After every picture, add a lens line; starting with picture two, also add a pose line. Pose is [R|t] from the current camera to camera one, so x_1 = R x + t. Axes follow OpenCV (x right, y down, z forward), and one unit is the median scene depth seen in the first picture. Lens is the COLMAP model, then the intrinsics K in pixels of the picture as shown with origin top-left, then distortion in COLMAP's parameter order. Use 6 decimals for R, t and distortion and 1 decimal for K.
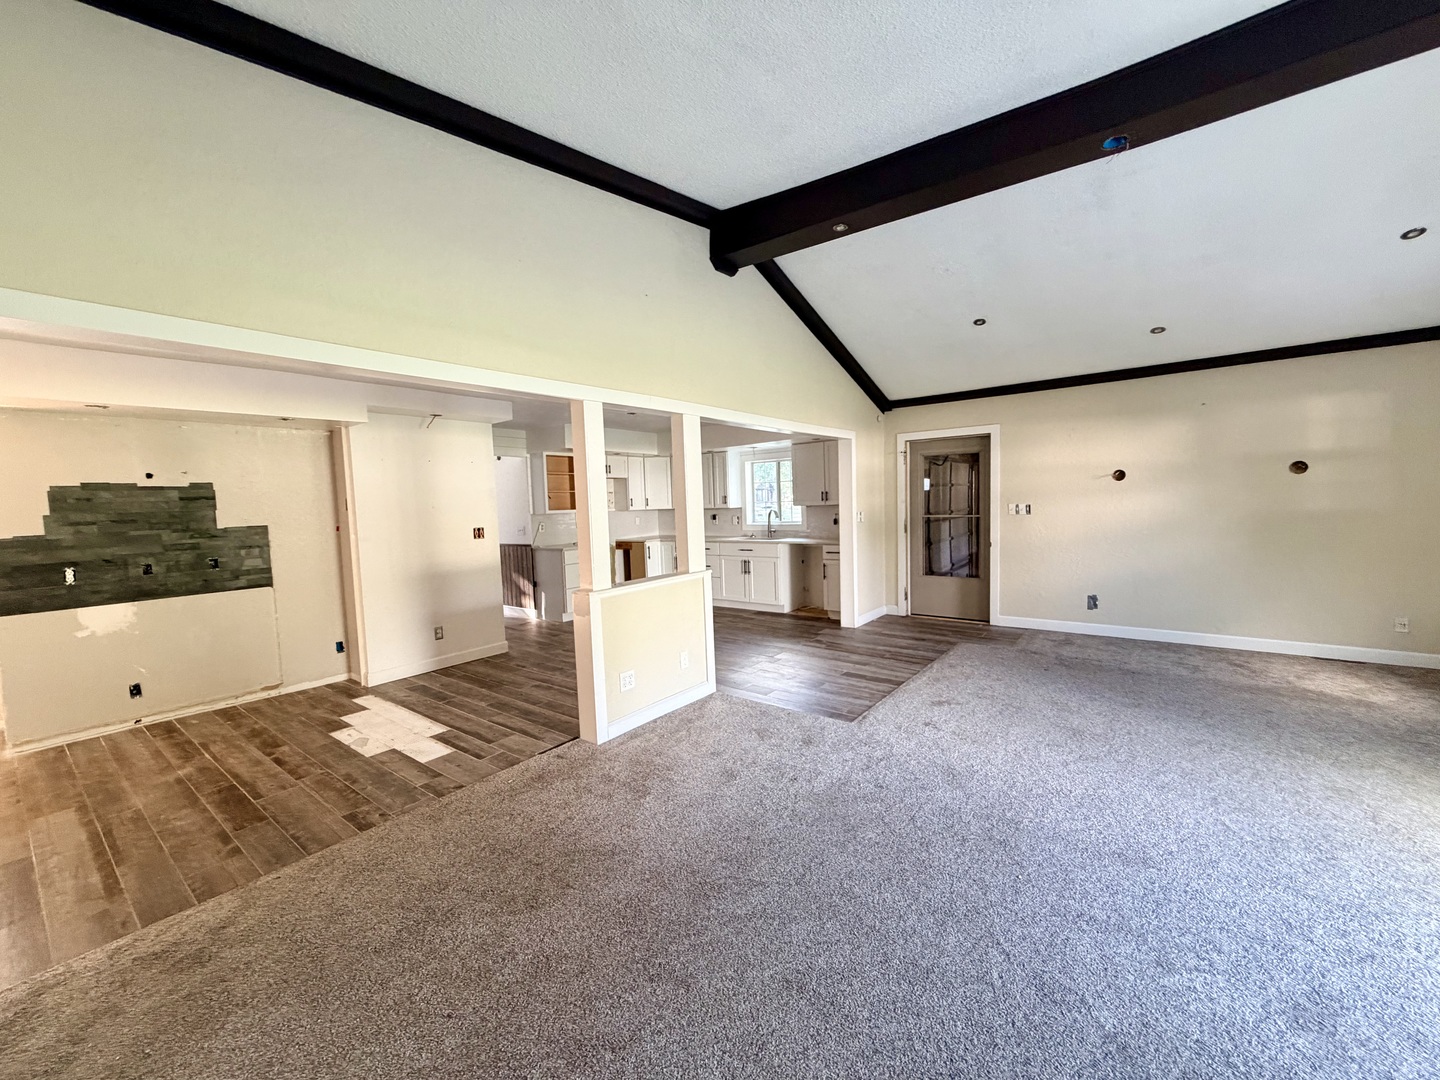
lens RADIAL K [[574.5, 0, 714.8], [0, 574.5, 542.6], [0, 0, 1]] dist [-0.003394, 0.000791]
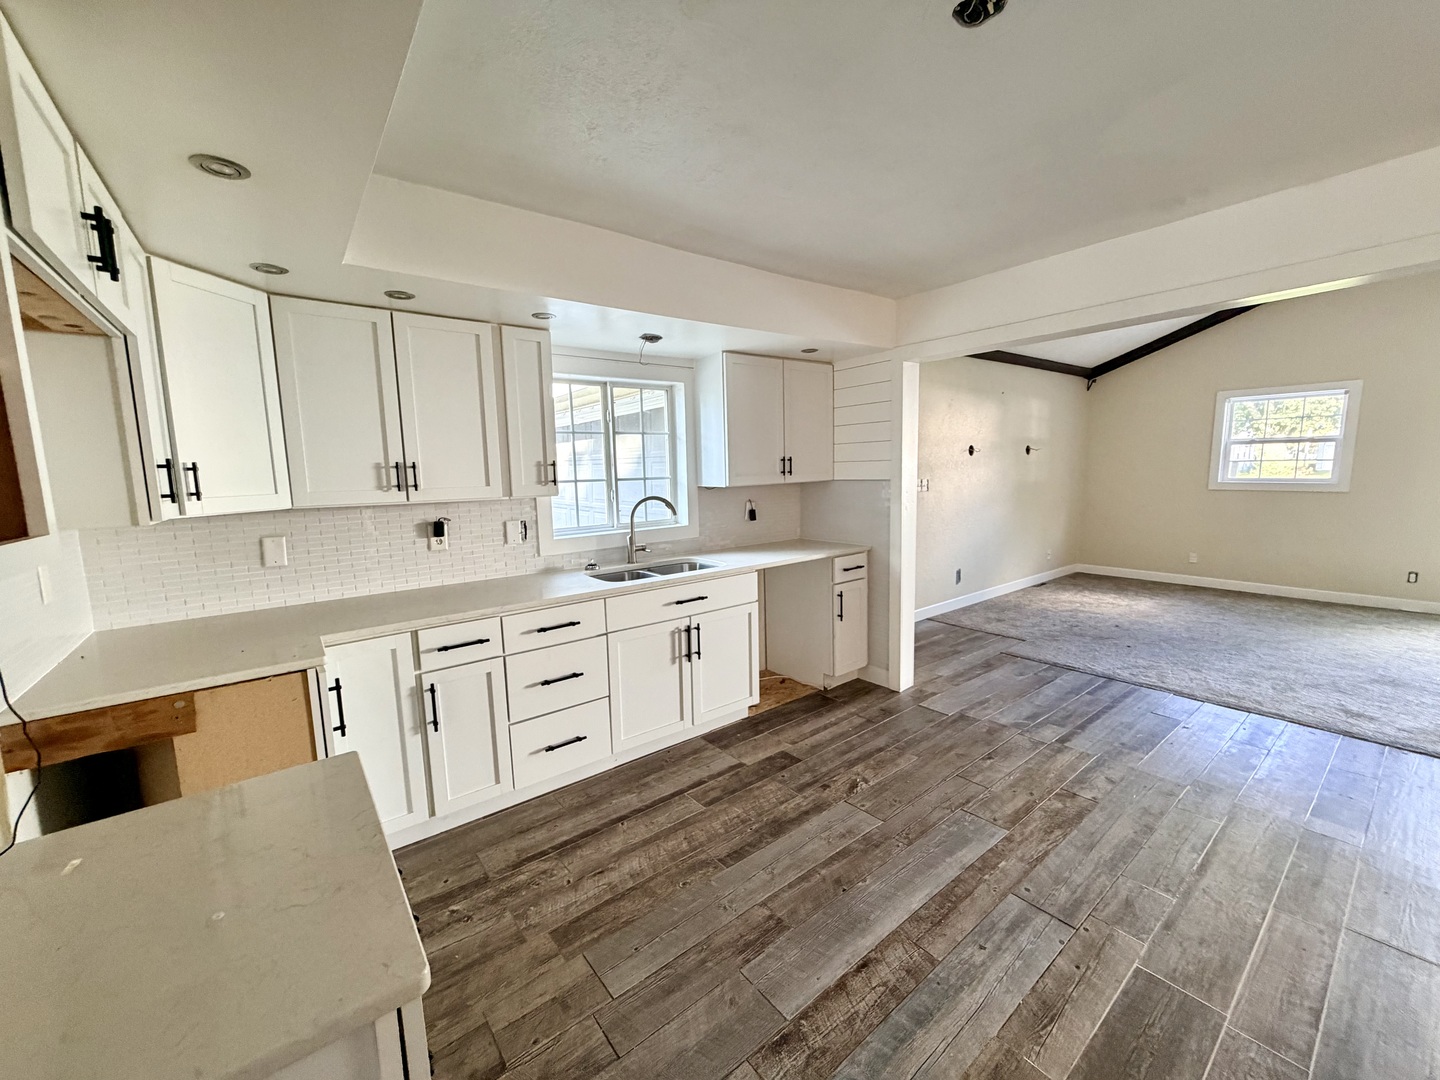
lens RADIAL K [[574.5, 0, 713.3], [0, 574.5, 538.2], [0, 0, 1]] dist [-0.003394, 0.000791]
pose [[0.252902, -0.092358, 0.963073, -0.434974], [0.086986, 0.993572, 0.072440, -0.076813], [-0.963573, 0.065453, 0.259311, 1.211660]]
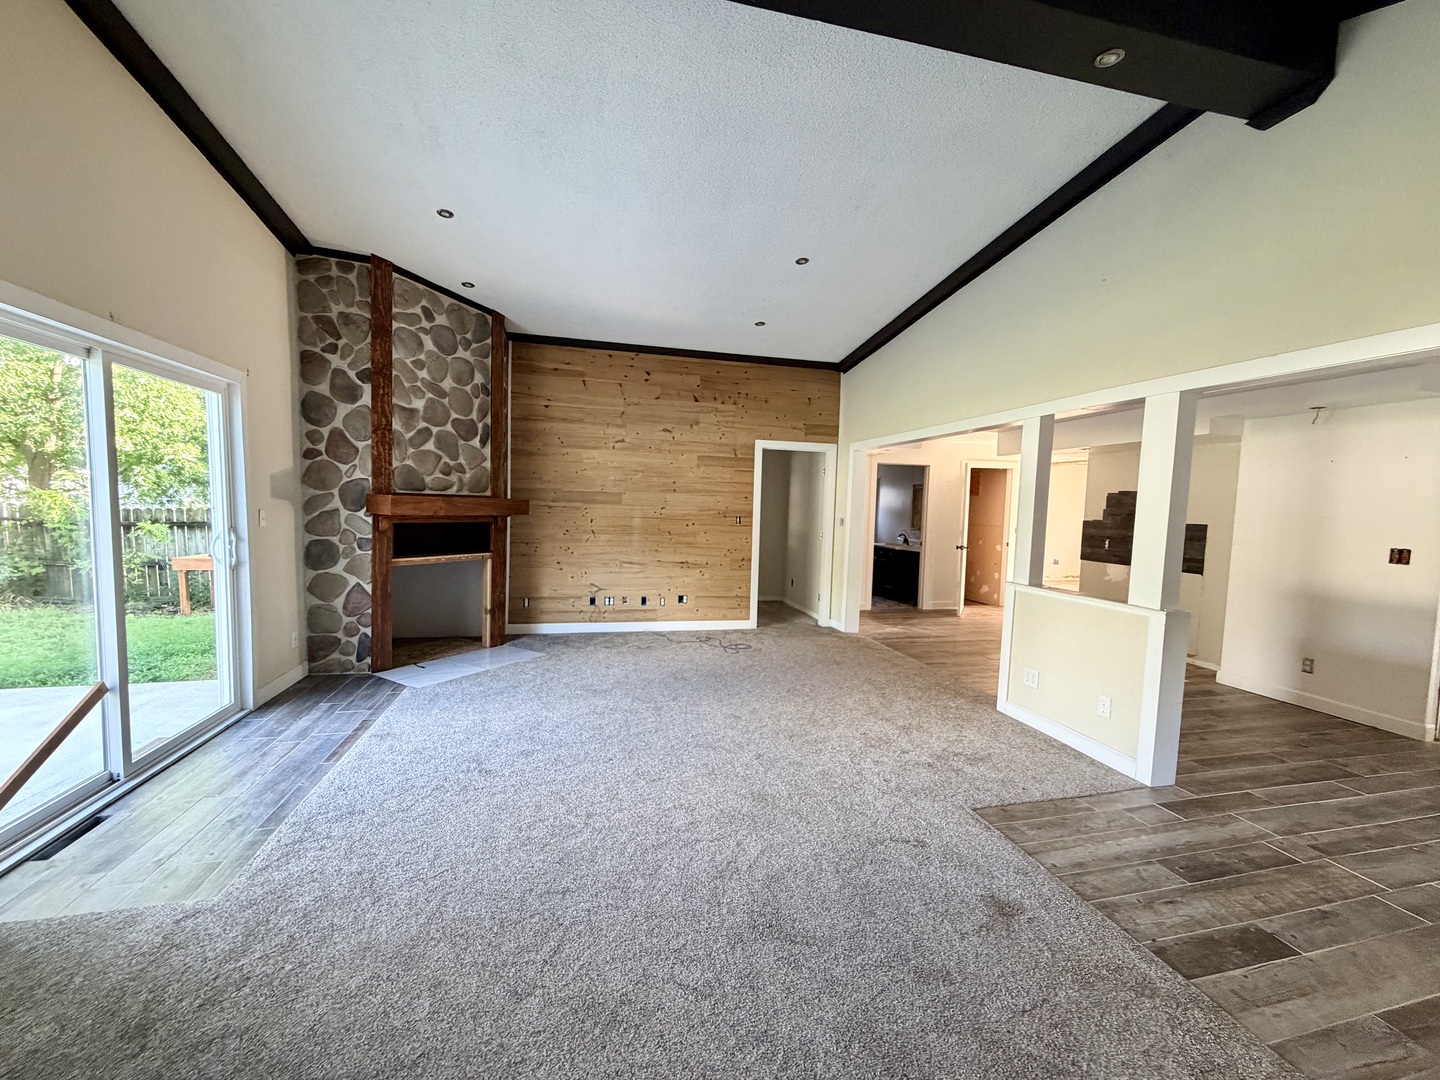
lens RADIAL K [[574.5, 0, 718.1], [0, 574.5, 541.6], [0, 0, 1]] dist [-0.003394, 0.000791]
pose [[-0.618354, 0.065265, -0.783185, 0.686353], [-0.071100, 0.987813, 0.138454, -0.075064], [0.782677, 0.141298, -0.606178, 0.784383]]
